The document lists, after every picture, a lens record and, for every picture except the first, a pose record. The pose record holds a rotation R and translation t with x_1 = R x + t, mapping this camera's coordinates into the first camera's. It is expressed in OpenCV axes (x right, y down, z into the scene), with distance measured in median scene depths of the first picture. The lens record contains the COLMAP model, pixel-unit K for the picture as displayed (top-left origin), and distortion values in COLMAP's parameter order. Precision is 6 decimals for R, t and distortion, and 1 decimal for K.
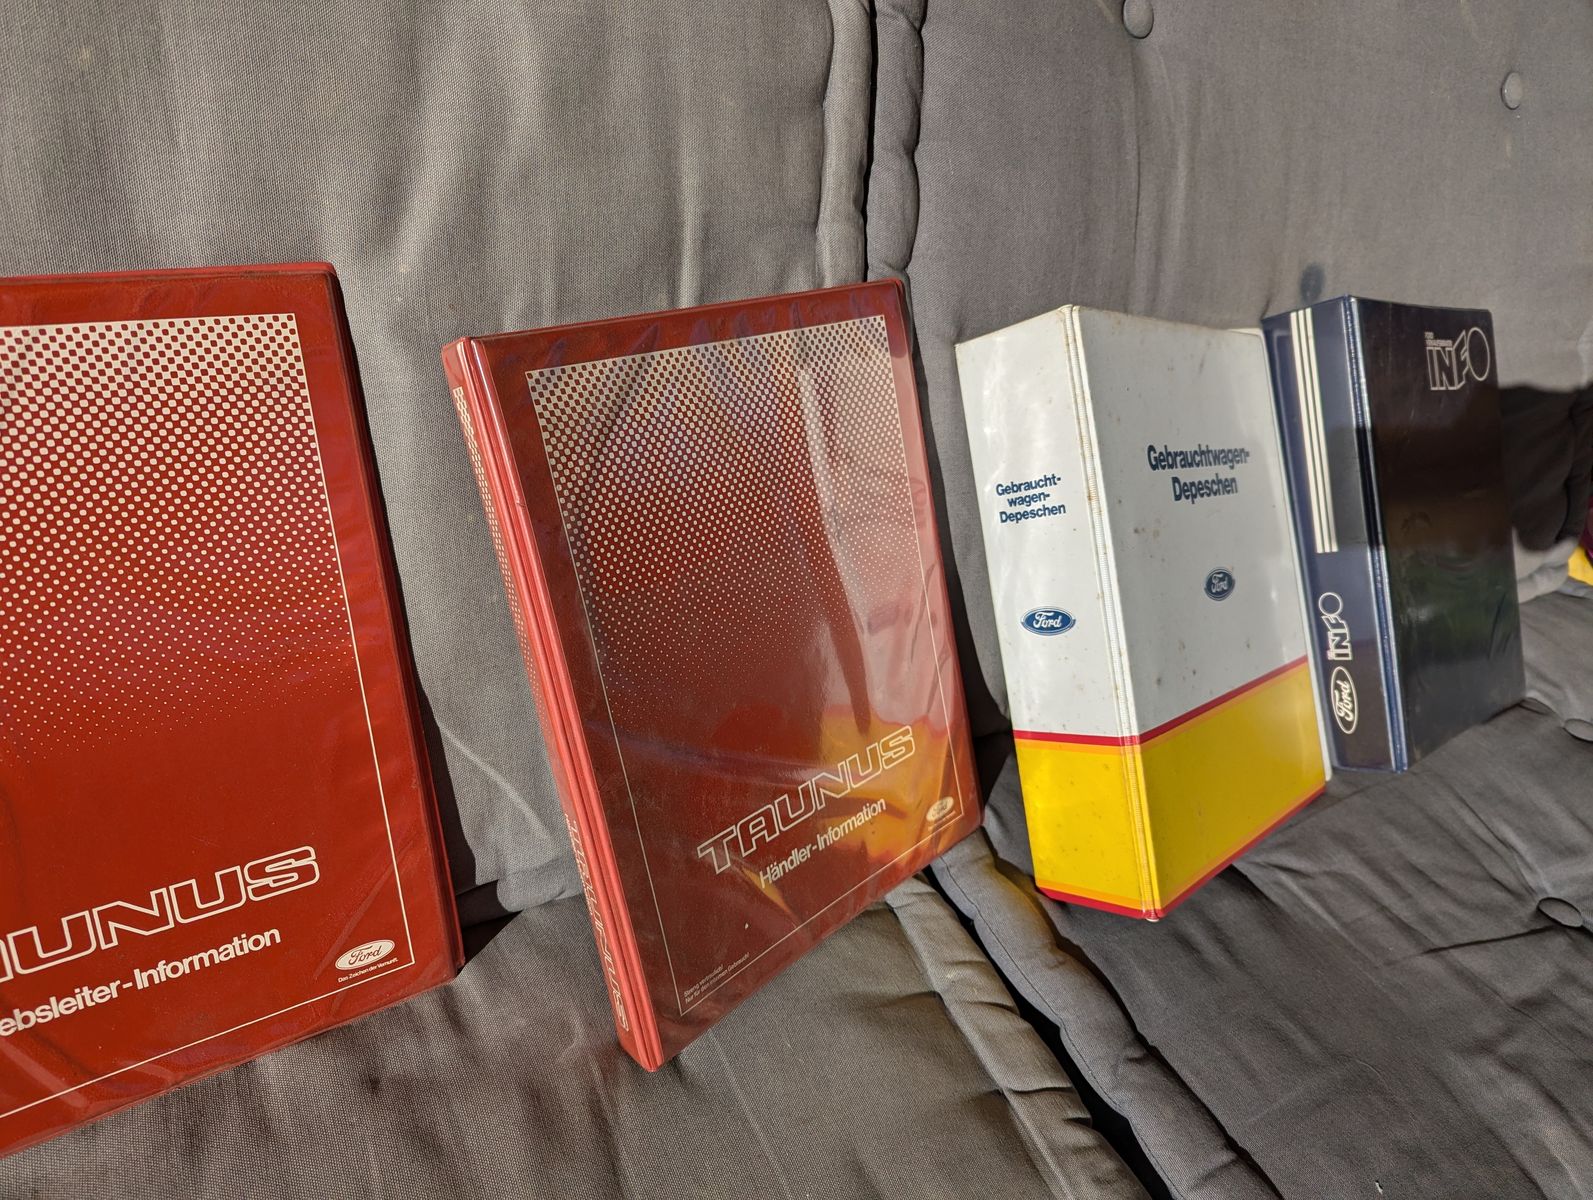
lens RADIAL K [[1153.2, 0, 797.8], [0, 1153.2, 612.3], [0, 0, 1]] dist [0.037459, -0.044011]
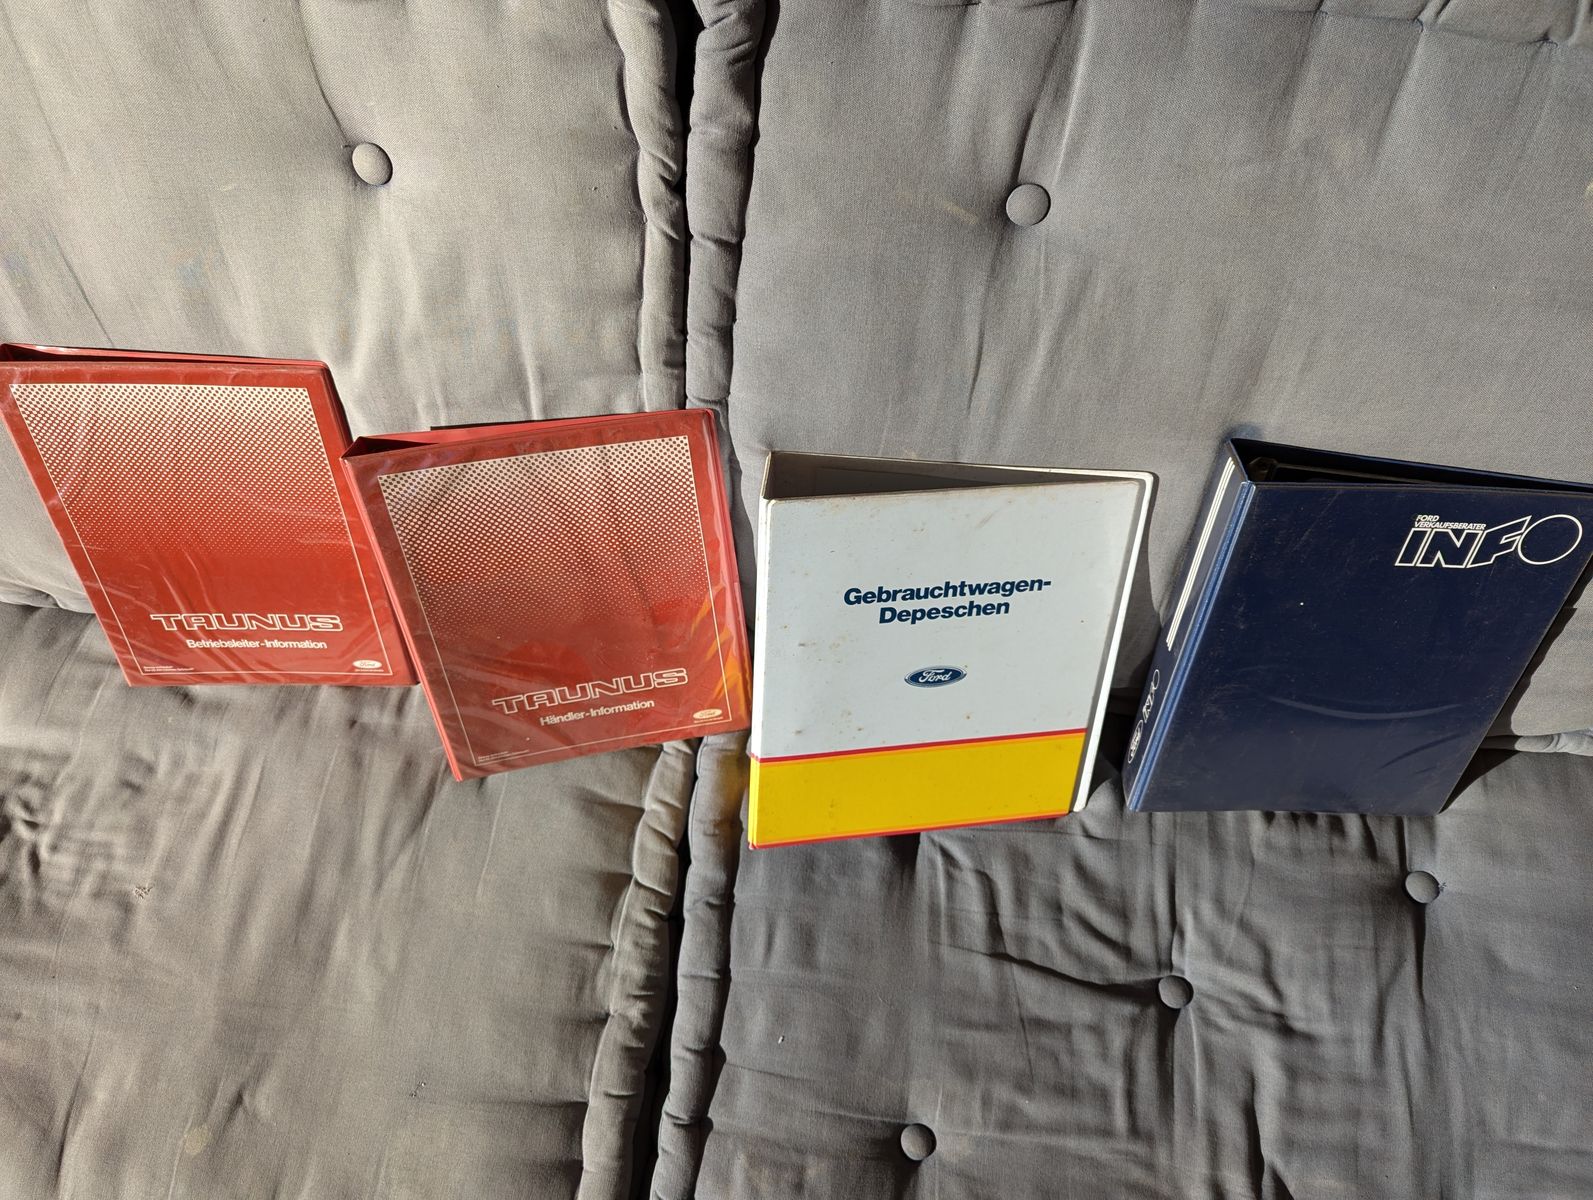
lens RADIAL K [[1153.2, 0, 792.4], [0, 1153.2, 612.3], [0, 0, 1]] dist [0.037459, -0.044011]
pose [[0.785936, 0.464093, -0.408560, 0.964780], [-0.192754, 0.811746, 0.551285, -1.005354], [0.587495, -0.354523, 0.727436, -0.006739]]
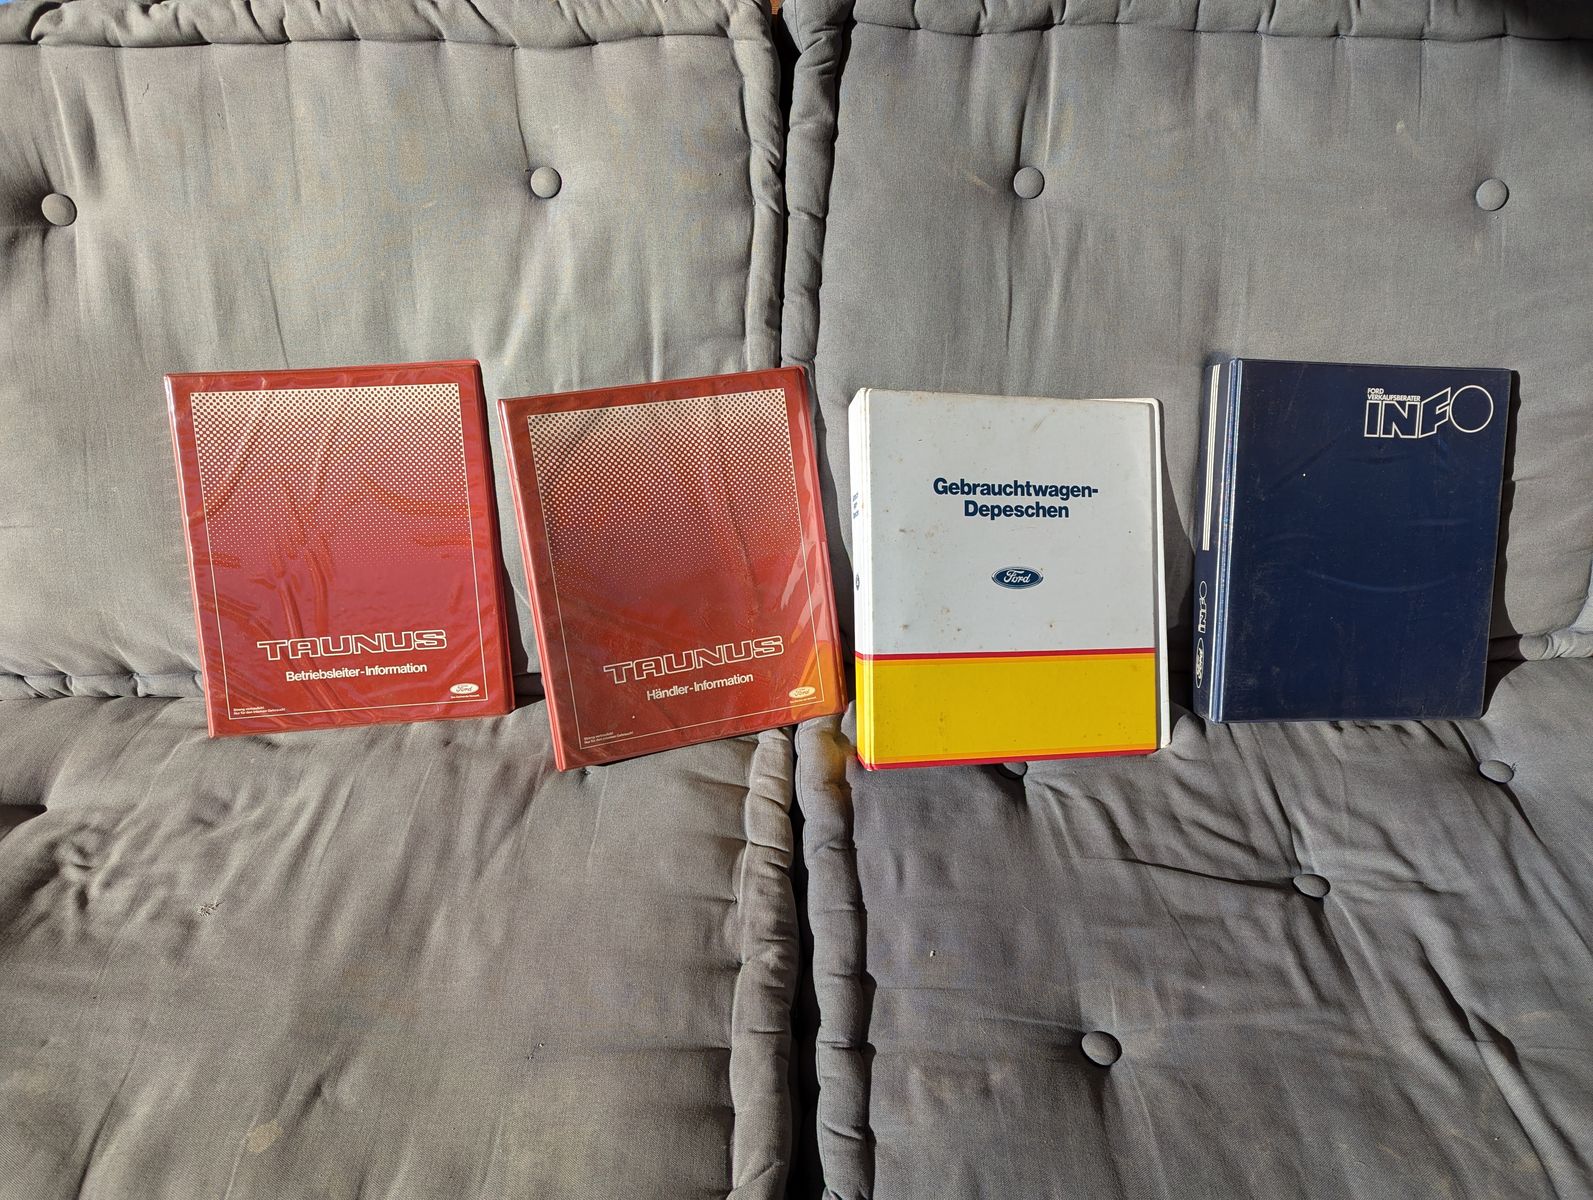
lens RADIAL K [[1153.2, 0, 812.2], [0, 1153.2, 611.9], [0, 0, 1]] dist [0.037459, -0.044011]
pose [[0.864961, 0.135544, -0.483188, 1.113229], [-0.135365, 0.990162, 0.035440, 0.000306], [0.483238, 0.034752, 0.874799, -0.503306]]
